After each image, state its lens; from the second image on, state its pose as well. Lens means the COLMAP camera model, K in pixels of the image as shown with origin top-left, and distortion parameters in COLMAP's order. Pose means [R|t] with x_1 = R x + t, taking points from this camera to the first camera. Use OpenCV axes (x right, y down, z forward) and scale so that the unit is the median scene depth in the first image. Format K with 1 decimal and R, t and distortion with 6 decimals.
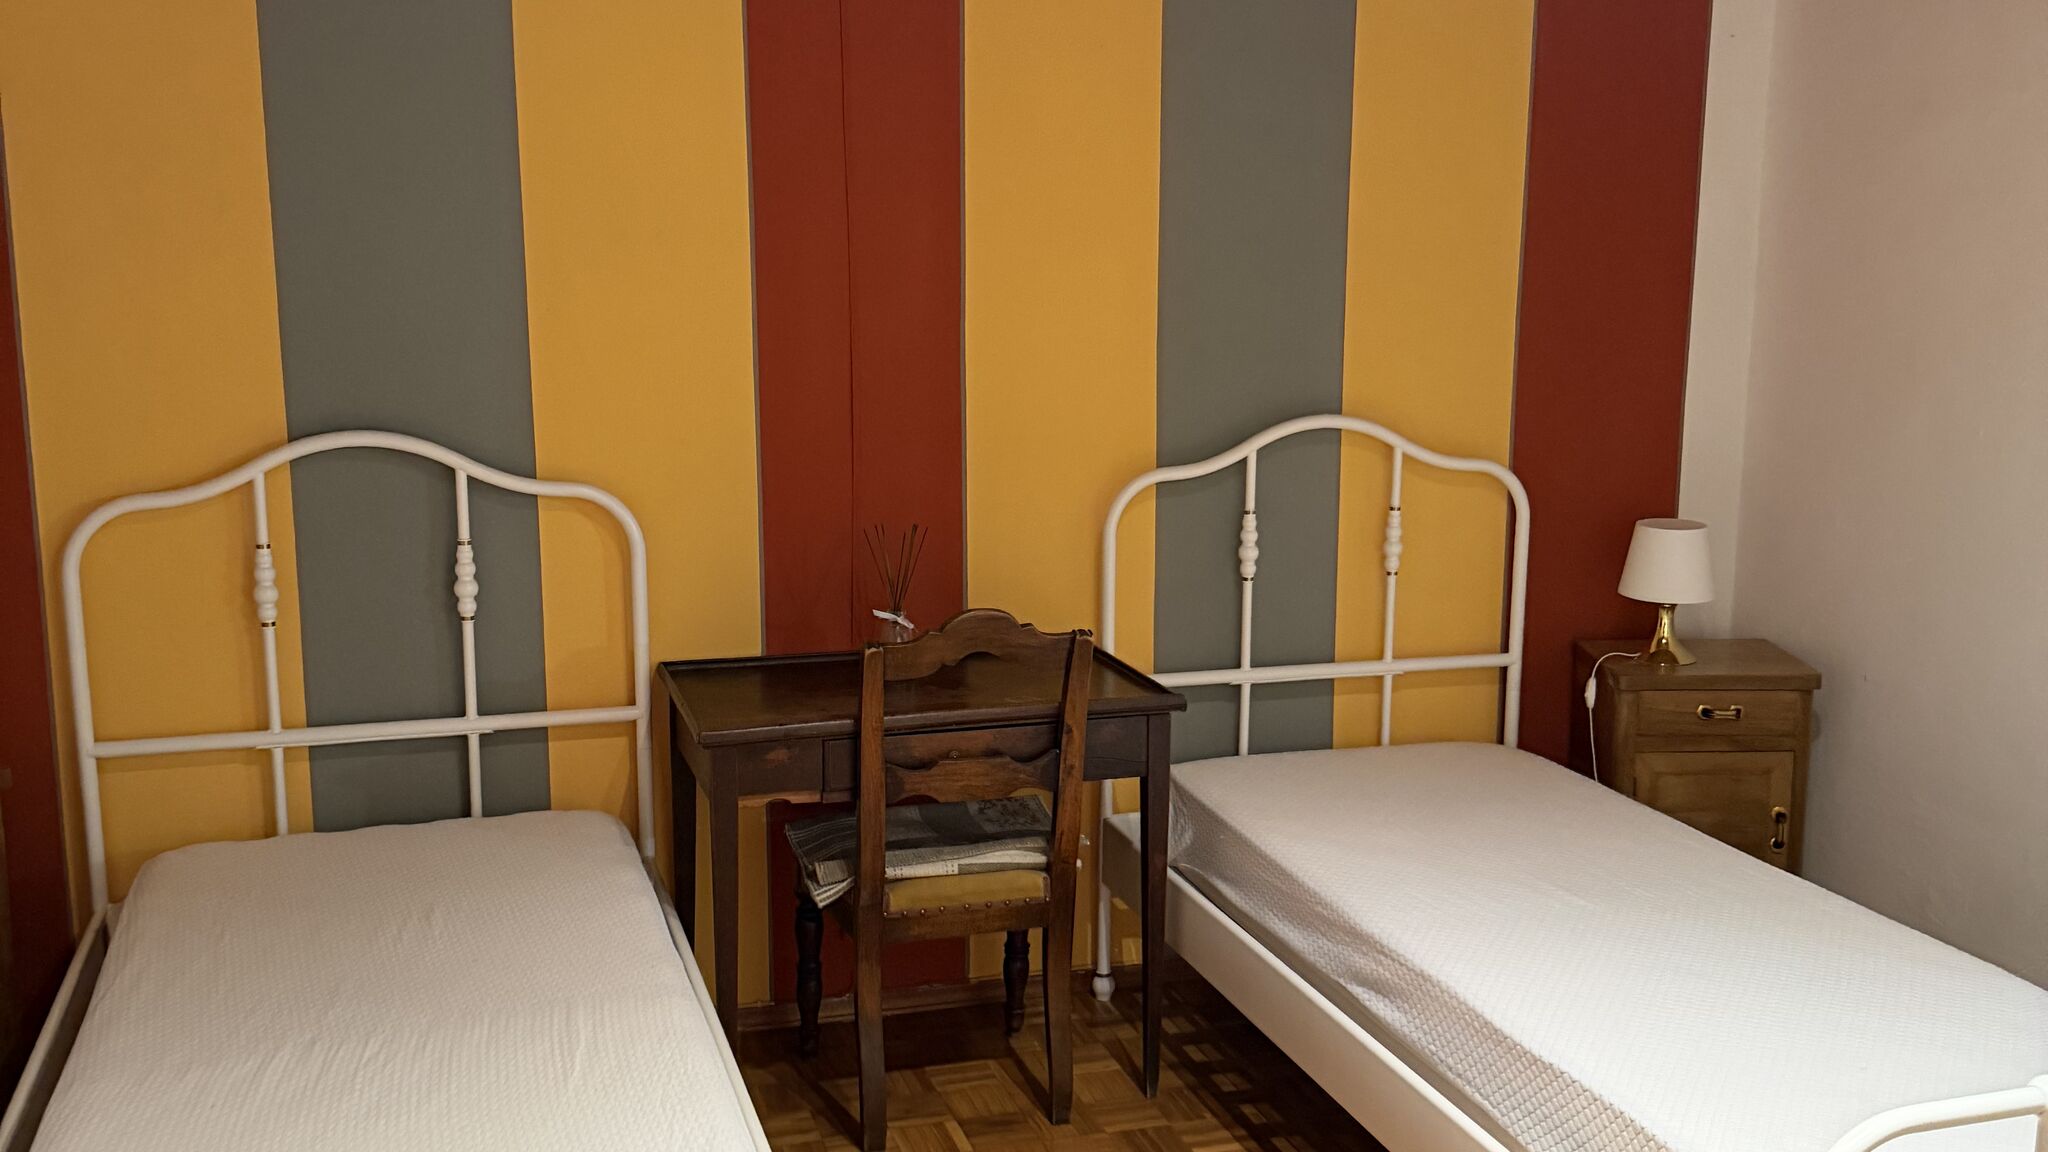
lens RADIAL K [[1921.4, 0, 1039.3], [0, 1921.4, 579.4], [0, 0, 1]] dist [0.198363, -0.423132]
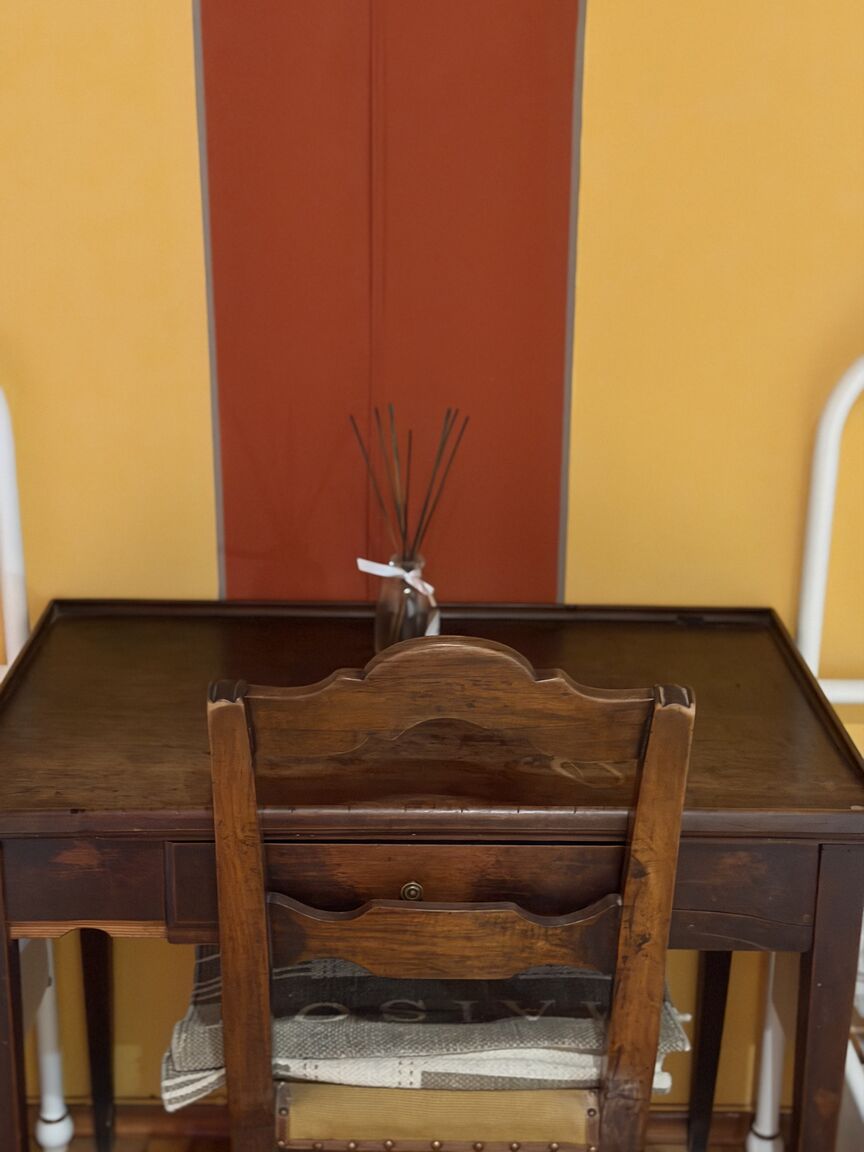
lens RADIAL K [[1623.7, 0, 432.0], [0, 1623.7, 576.0], [0, 0, 1]] dist [0.165196, -0.019570]
pose [[0.952153, 0.106850, -0.286335, 0.077451], [-0.059955, 0.983993, 0.167822, -0.065652], [0.299683, -0.142625, 0.943318, 0.585716]]
